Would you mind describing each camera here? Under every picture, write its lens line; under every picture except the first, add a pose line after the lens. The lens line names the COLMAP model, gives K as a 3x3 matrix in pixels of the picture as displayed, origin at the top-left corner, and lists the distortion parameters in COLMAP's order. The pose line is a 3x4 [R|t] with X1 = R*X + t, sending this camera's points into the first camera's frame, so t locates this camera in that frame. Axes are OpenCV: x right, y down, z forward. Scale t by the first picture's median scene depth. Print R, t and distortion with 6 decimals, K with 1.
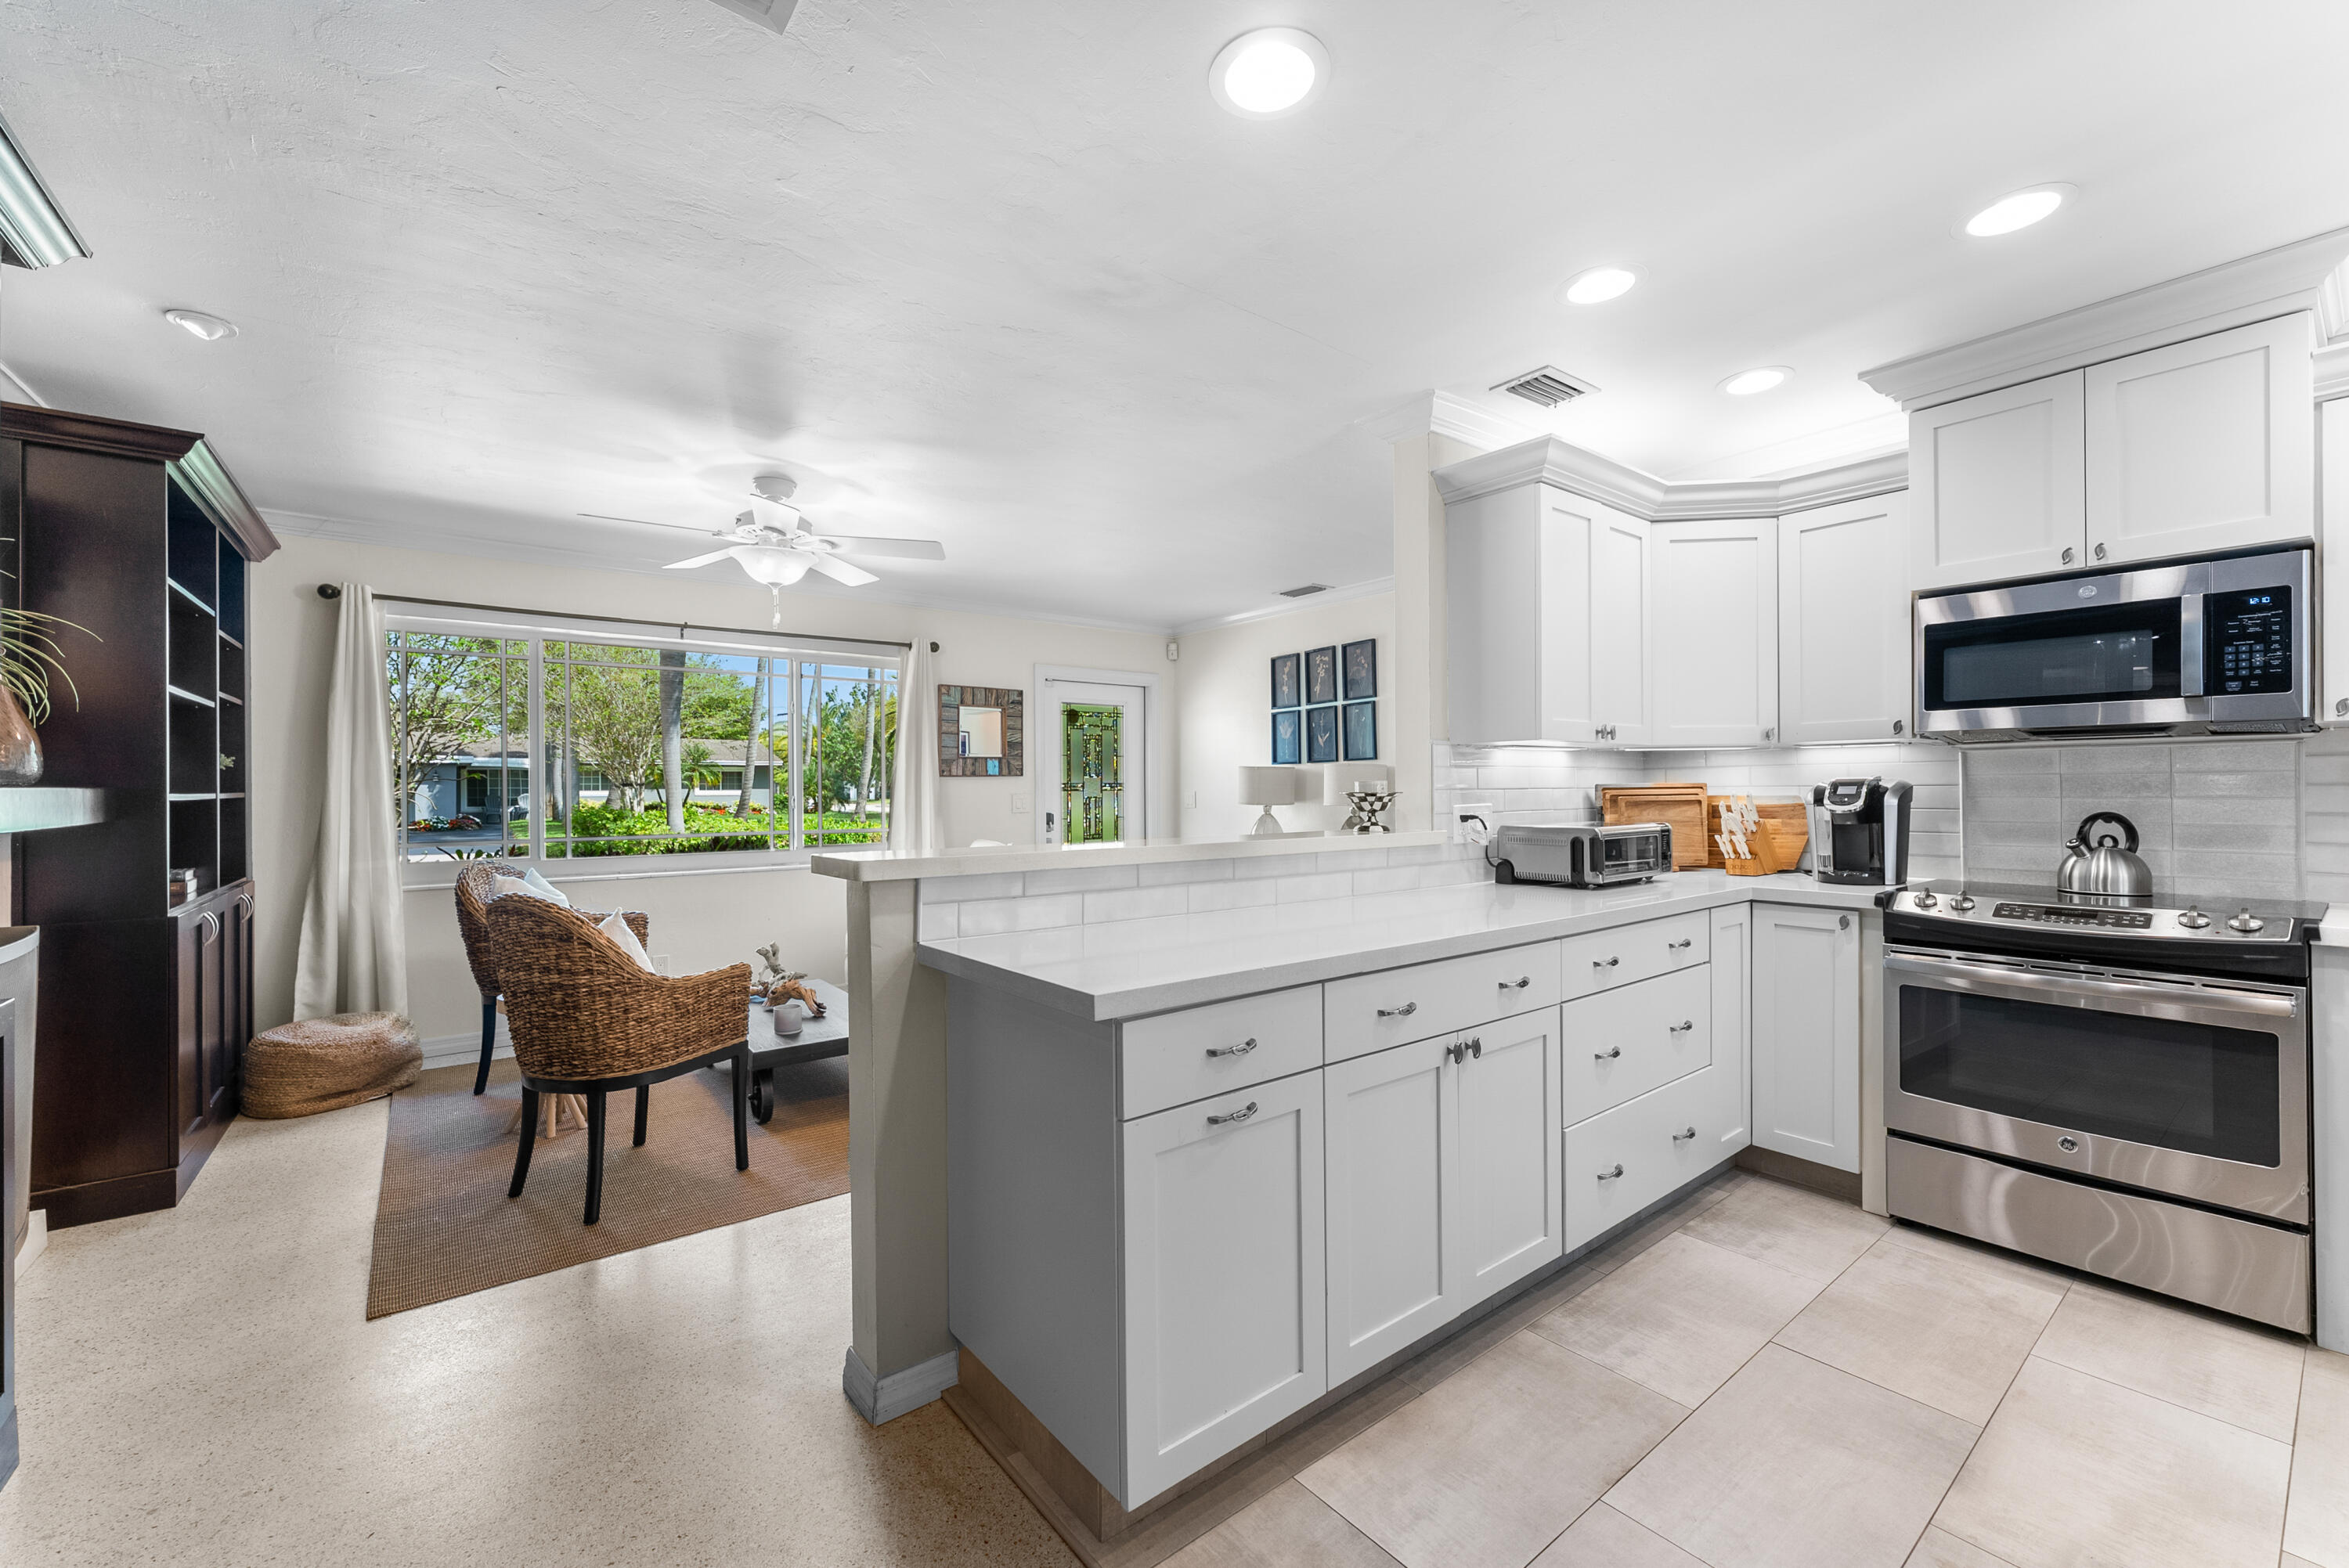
lens RADIAL K [[953.9, 0, 1181.8], [0, 953.9, 789.4], [0, 0, 1]] dist [0.000544, -0.000224]
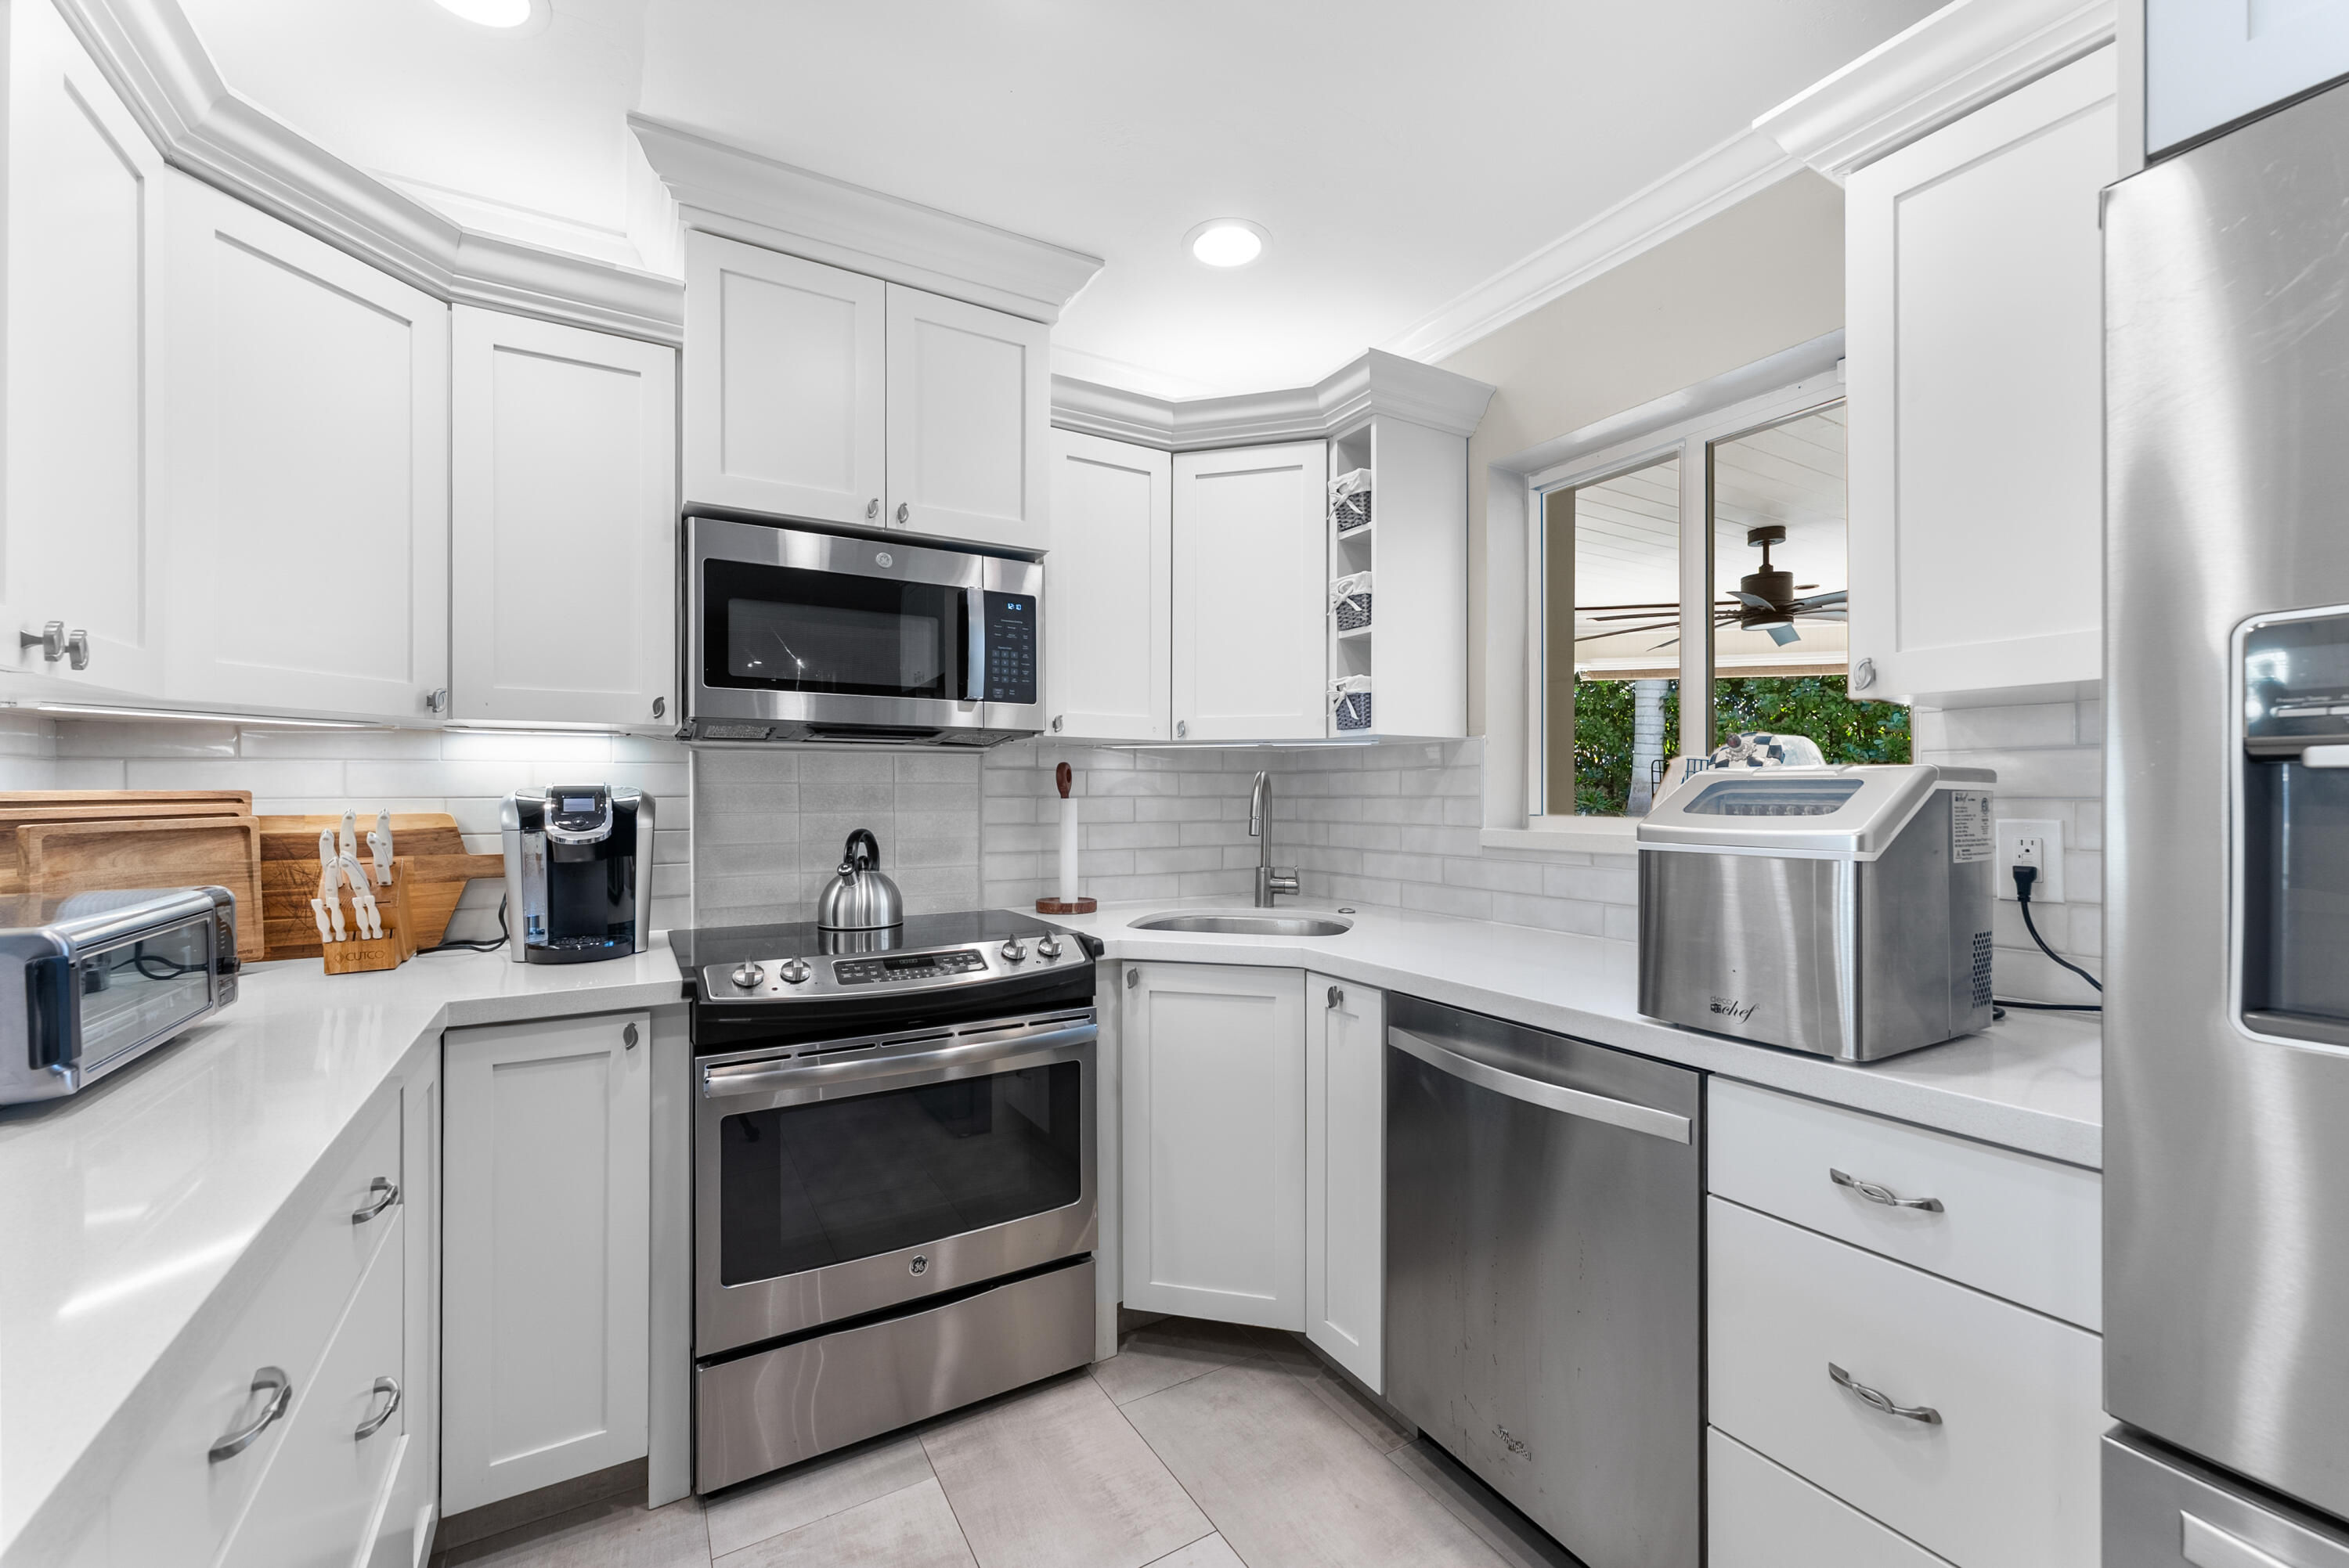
lens RADIAL K [[953.9, 0, 1182.8], [0, 953.9, 792.9], [0, 0, 1]] dist [0.000544, -0.000224]
pose [[0.139769, 0.002654, 0.990181, 0.168670], [-0.003425, 0.999992, -0.002197, -0.007392], [-0.990178, -0.003085, 0.139777, 0.588018]]
